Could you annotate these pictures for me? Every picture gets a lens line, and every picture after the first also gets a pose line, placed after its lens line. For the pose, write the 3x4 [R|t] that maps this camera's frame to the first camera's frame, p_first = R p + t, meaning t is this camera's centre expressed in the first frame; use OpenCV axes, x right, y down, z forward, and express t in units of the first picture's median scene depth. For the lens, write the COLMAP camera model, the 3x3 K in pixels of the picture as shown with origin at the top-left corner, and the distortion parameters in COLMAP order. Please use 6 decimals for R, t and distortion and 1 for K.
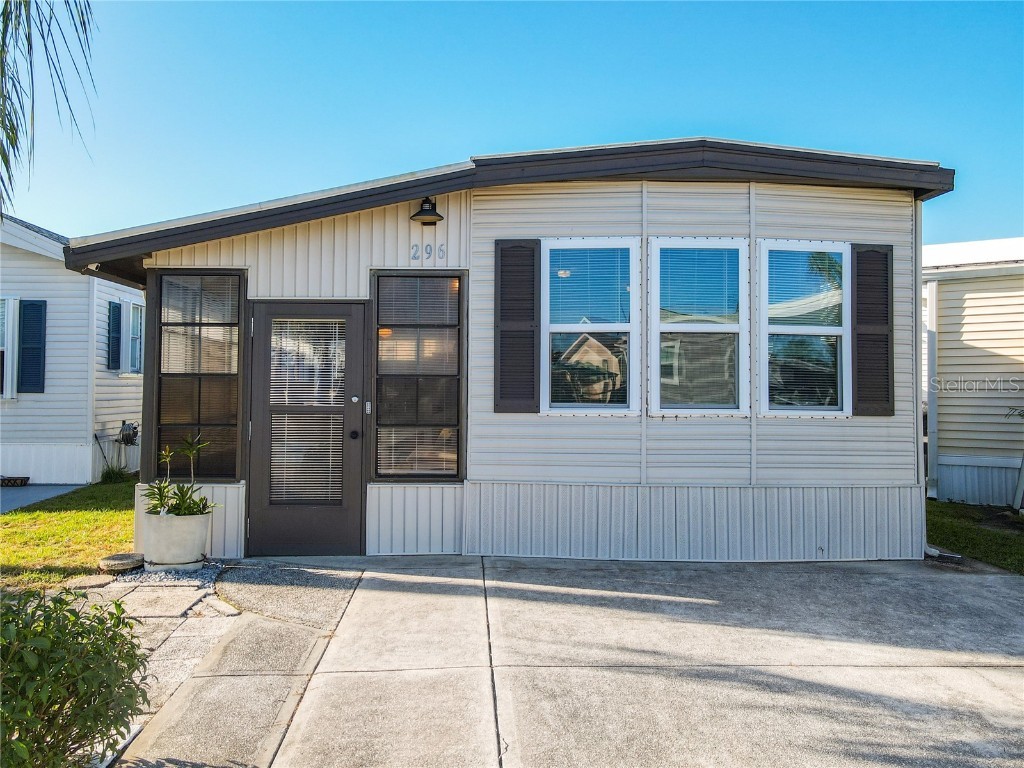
lens RADIAL K [[766.7, 0, 481.2], [0, 766.7, 381.8], [0, 0, 1]] dist [0.016003, 0.005396]
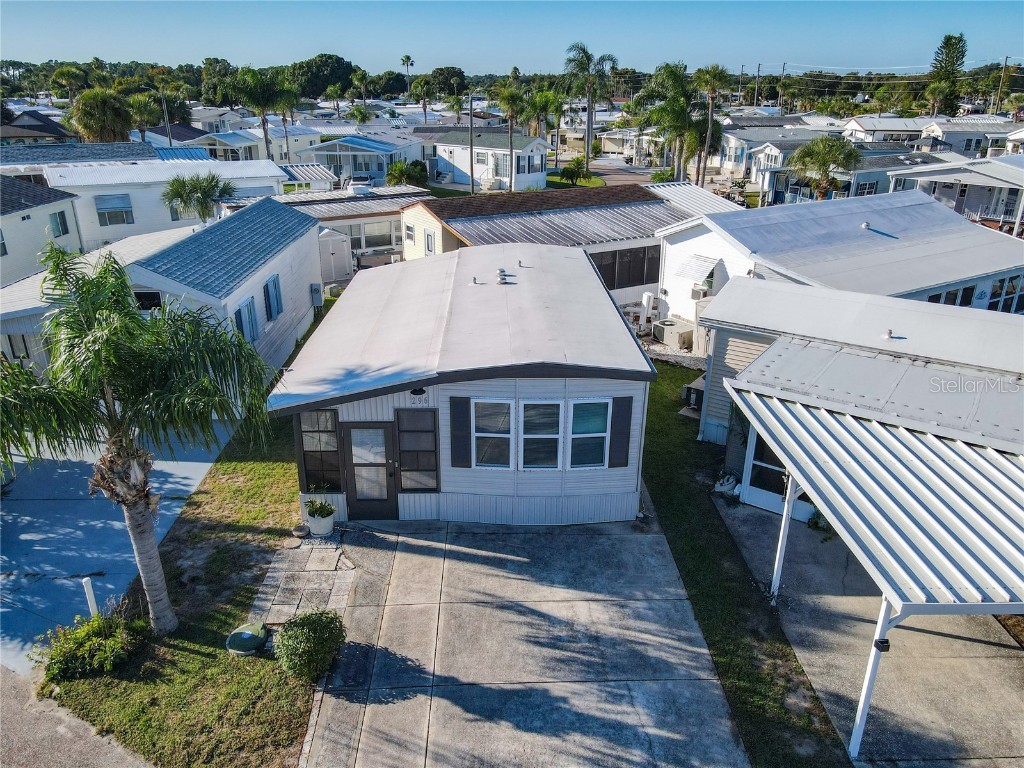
lens RADIAL K [[746.8, 0, 512.0], [0, 746.8, 384.0], [0, 0, 1]] dist [0.009142, 0.003778]
pose [[0.999987, 0.002888, 0.004221, 0.187089], [-0.004343, 0.915288, 0.402777, -1.083896], [-0.002700, -0.402790, 0.915289, -0.940104]]
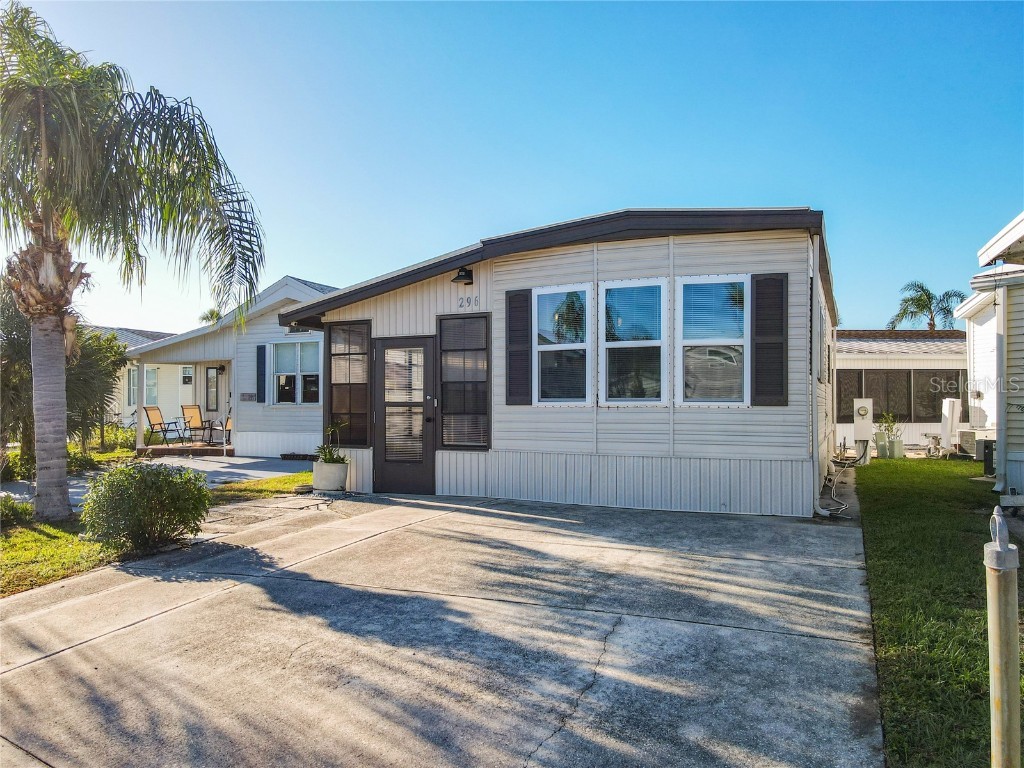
lens RADIAL K [[752.7, 0, 514.0], [0, 752.7, 403.9], [0, 0, 1]] dist [0.003580, 0.002576]
pose [[0.902461, -0.007383, -0.430709, 0.674036], [0.020999, 0.999418, 0.026866, -0.002532], [0.430260, -0.033290, 0.902091, -0.340625]]
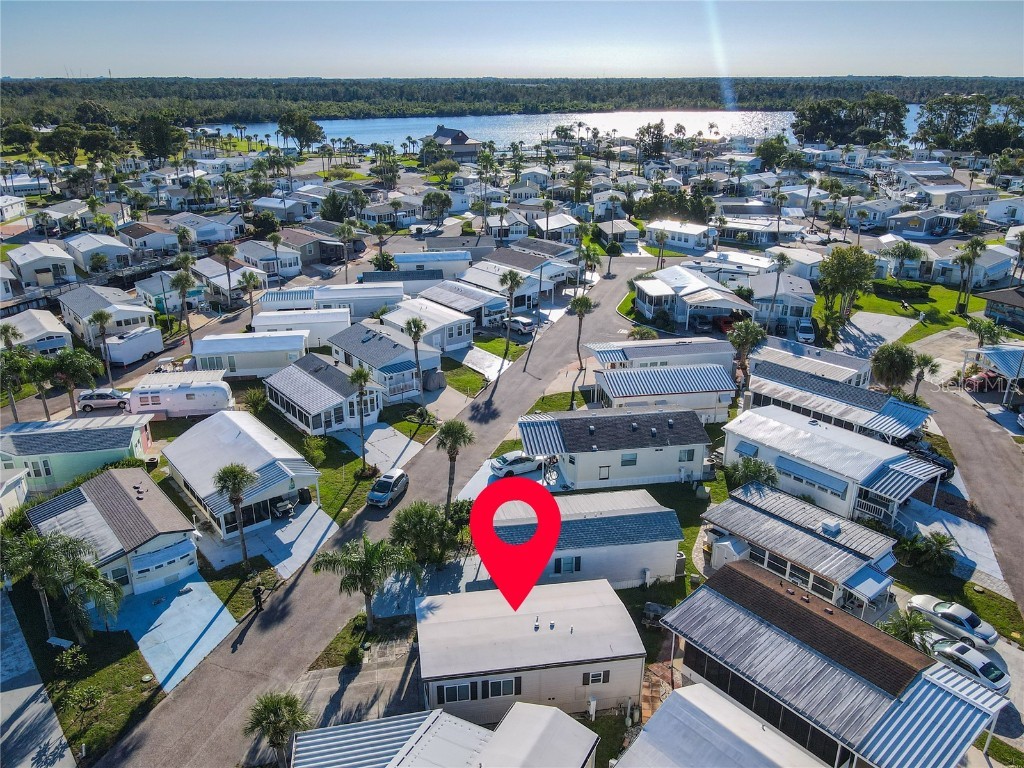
lens RADIAL K [[776.7, 0, 496.0], [0, 776.7, 383.2], [0, 0, 1]] dist [-0.004487, 0.001709]
pose [[0.123990, 0.363003, -0.923502, 5.106028], [0.044474, 0.927715, 0.370630, -4.348759], [0.991286, -0.087026, 0.098883, 1.155416]]
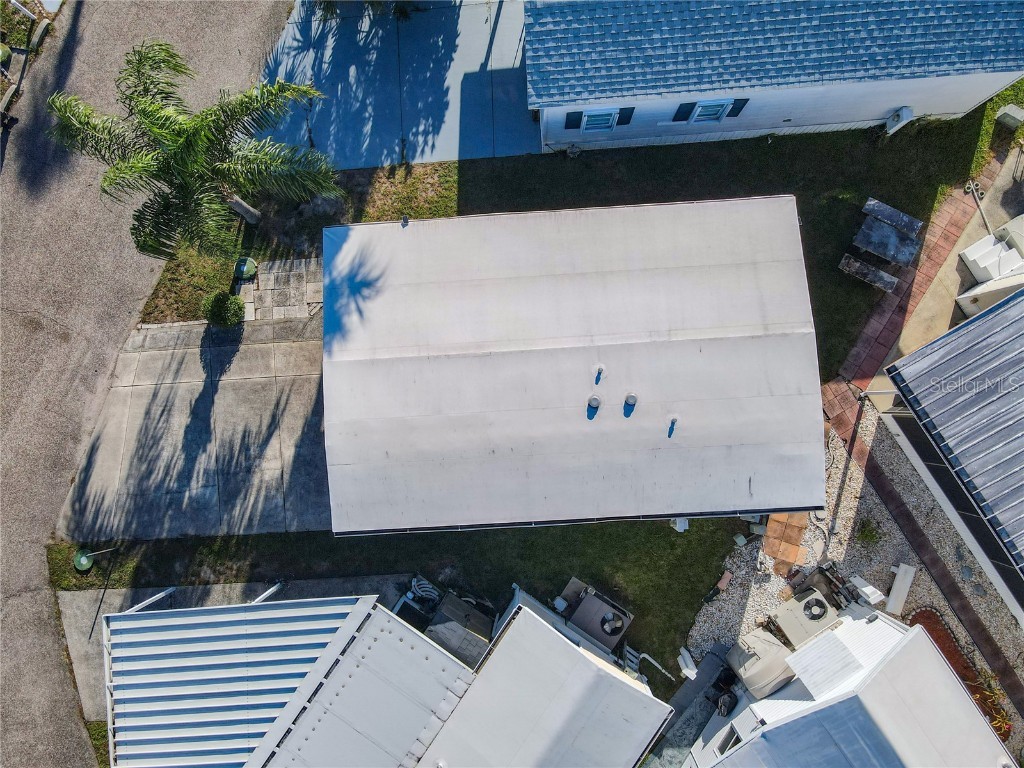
lens RADIAL K [[746.8, 0, 512.0], [0, 746.8, 384.0], [0, 0, 1]] dist [0.009142, 0.003778]
pose [[0.039083, 0.999094, -0.016859, 0.133202], [0.063425, 0.014358, 0.997883, -2.853685], [0.997221, -0.040070, -0.062806, 1.799493]]
